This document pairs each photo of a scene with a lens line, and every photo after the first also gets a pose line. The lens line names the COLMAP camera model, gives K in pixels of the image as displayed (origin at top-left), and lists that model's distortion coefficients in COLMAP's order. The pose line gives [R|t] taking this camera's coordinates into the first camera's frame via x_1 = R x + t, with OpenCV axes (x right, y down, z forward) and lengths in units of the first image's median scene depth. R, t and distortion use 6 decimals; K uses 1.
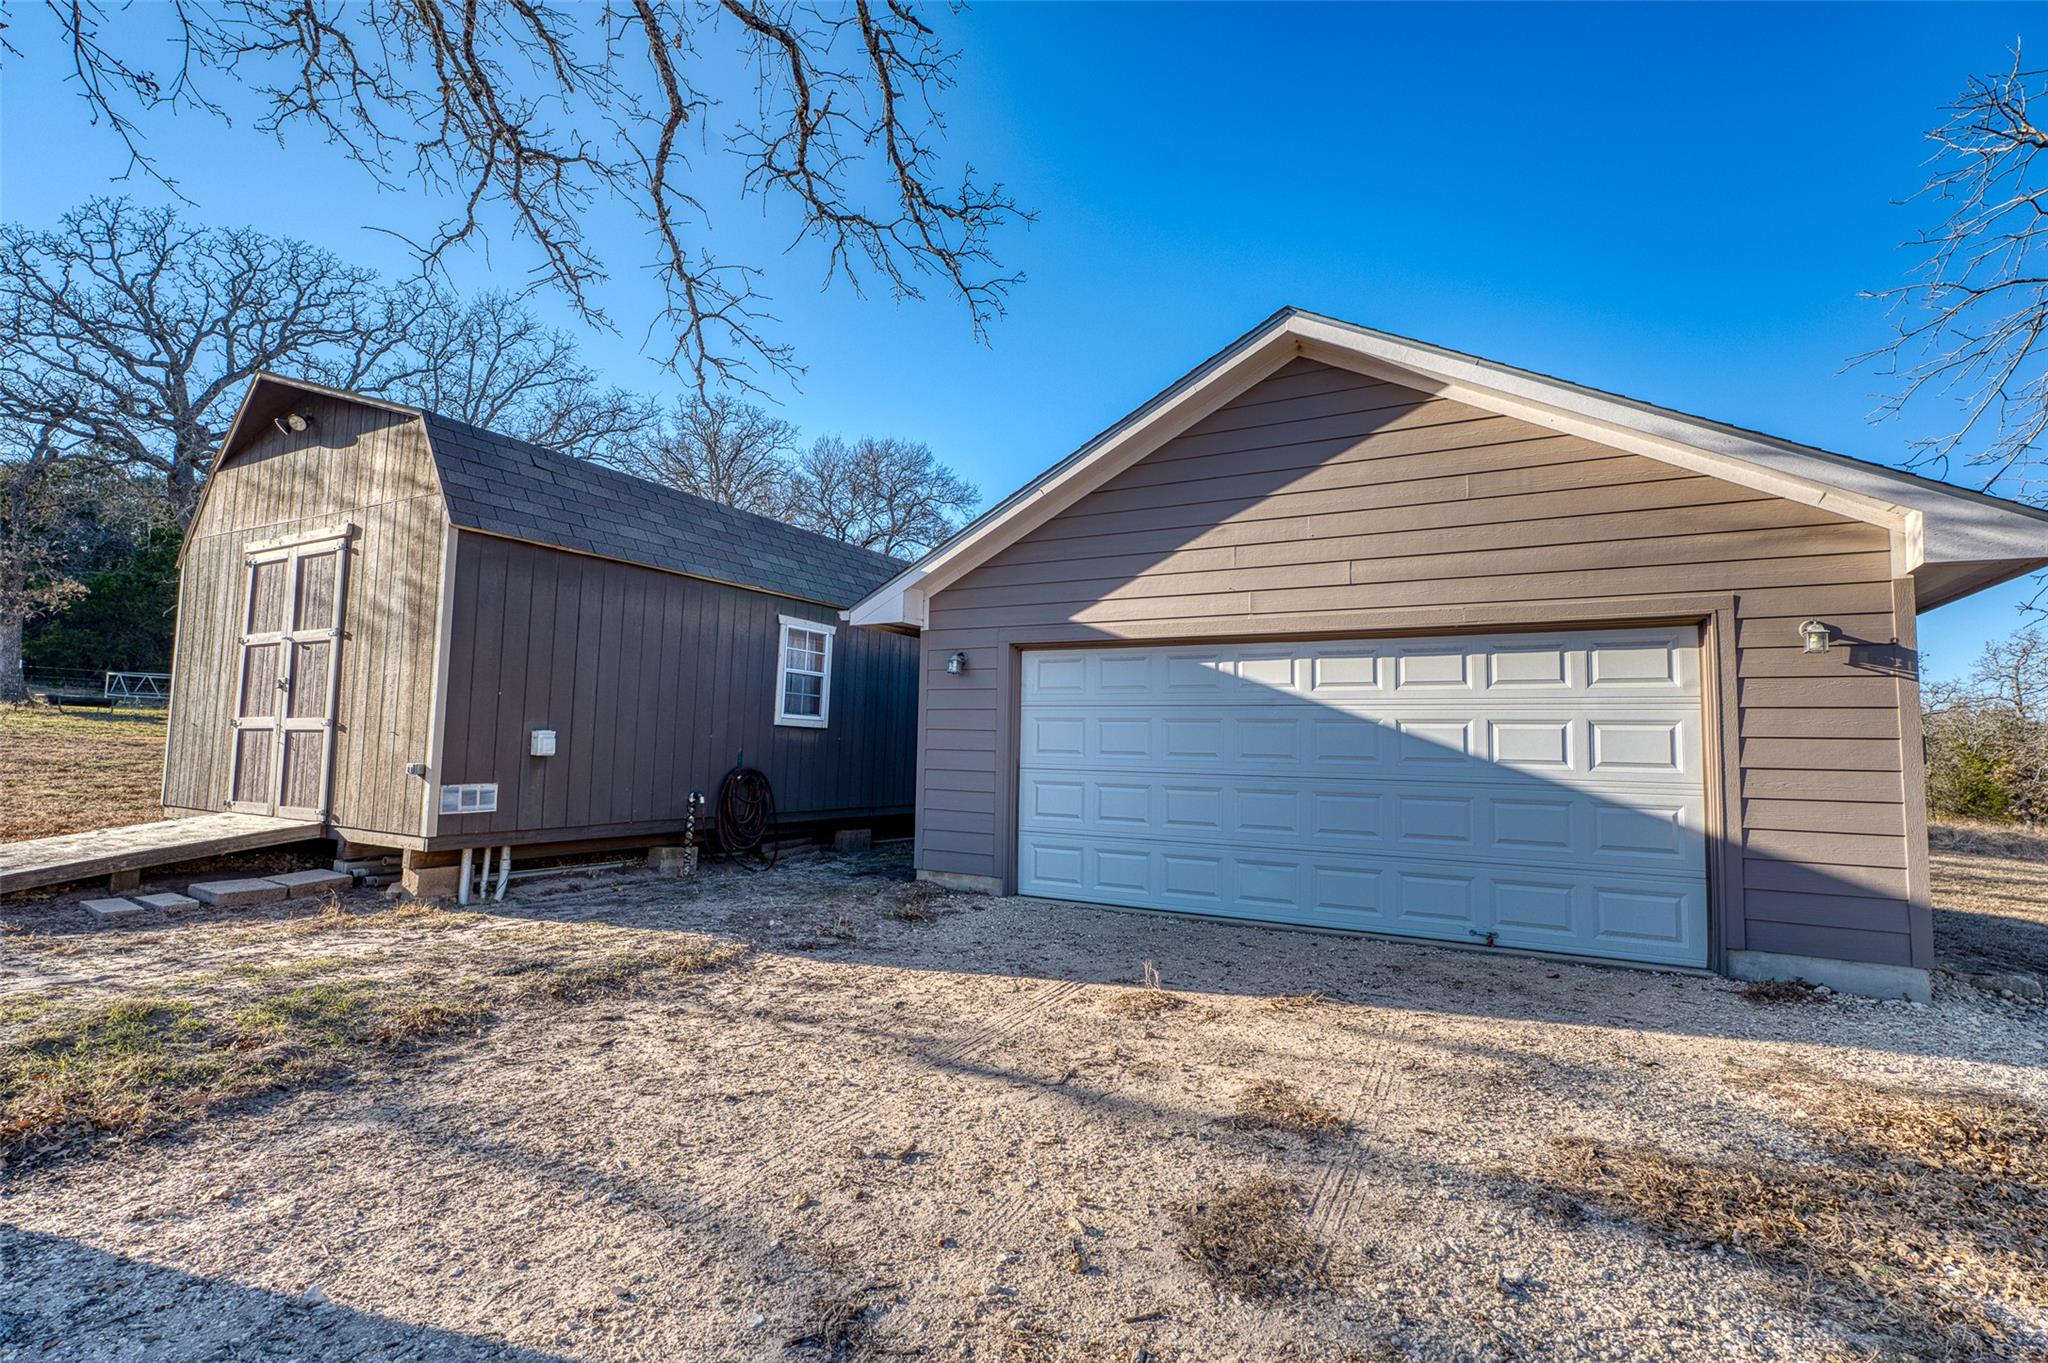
lens RADIAL K [[947.2, 0, 1026.1], [0, 947.2, 677.2], [0, 0, 1]] dist [-0.003945, 0.000087]
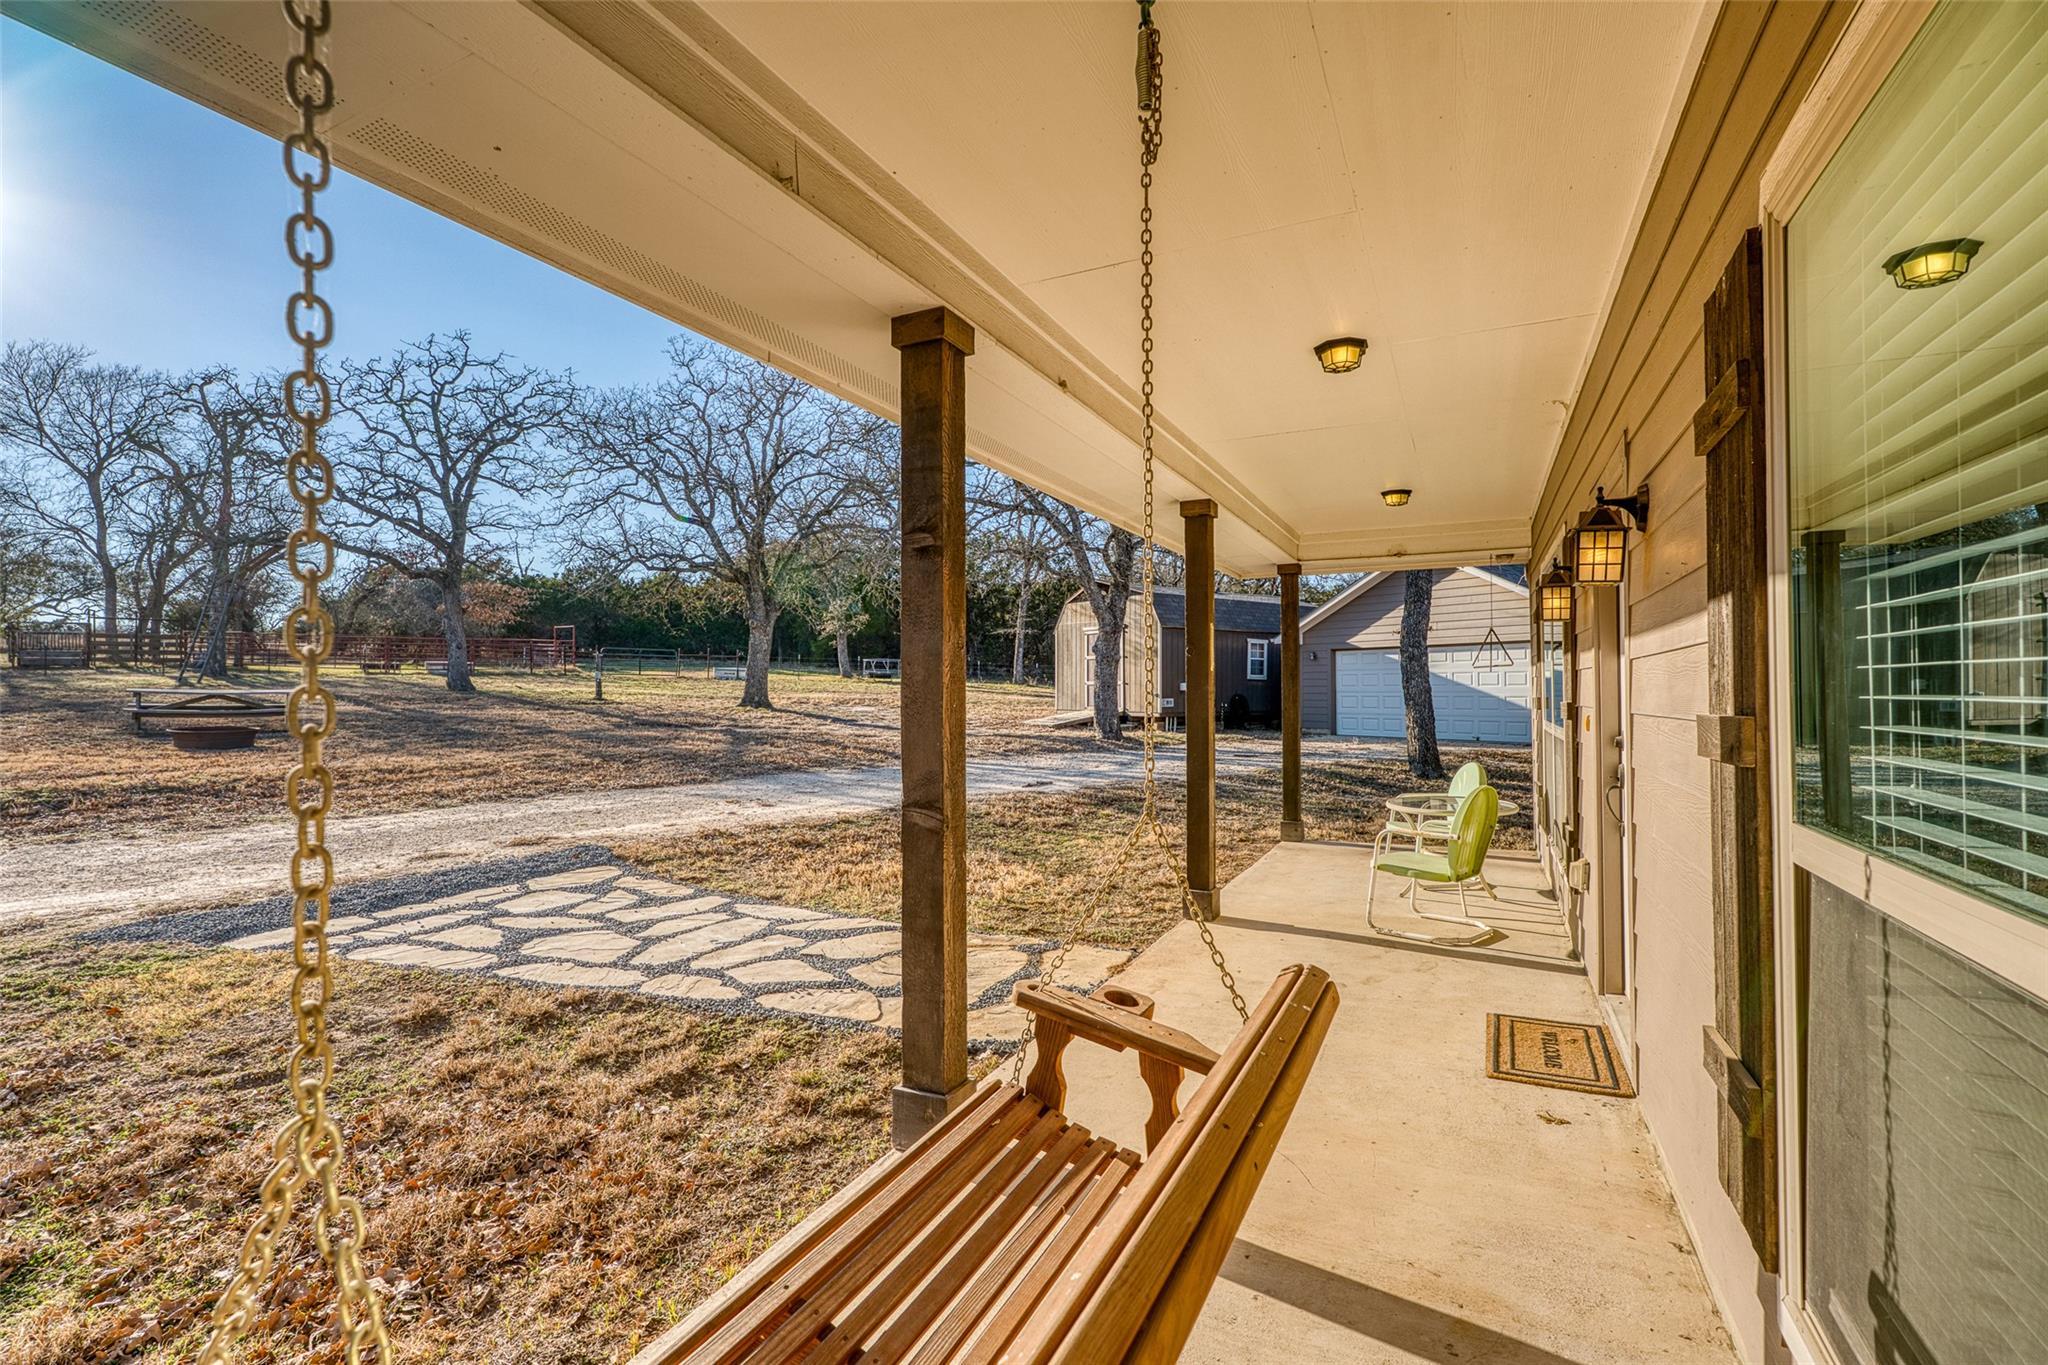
lens RADIAL K [[947.2, 0, 1024.7], [0, 947.2, 682.2], [0, 0, 1]] dist [-0.003945, 0.000087]
pose [[0.906928, -0.027284, -0.420401, 0.349719], [0.052305, 0.997472, 0.048101, -0.123455], [0.418026, -0.065613, 0.906063, -2.037631]]
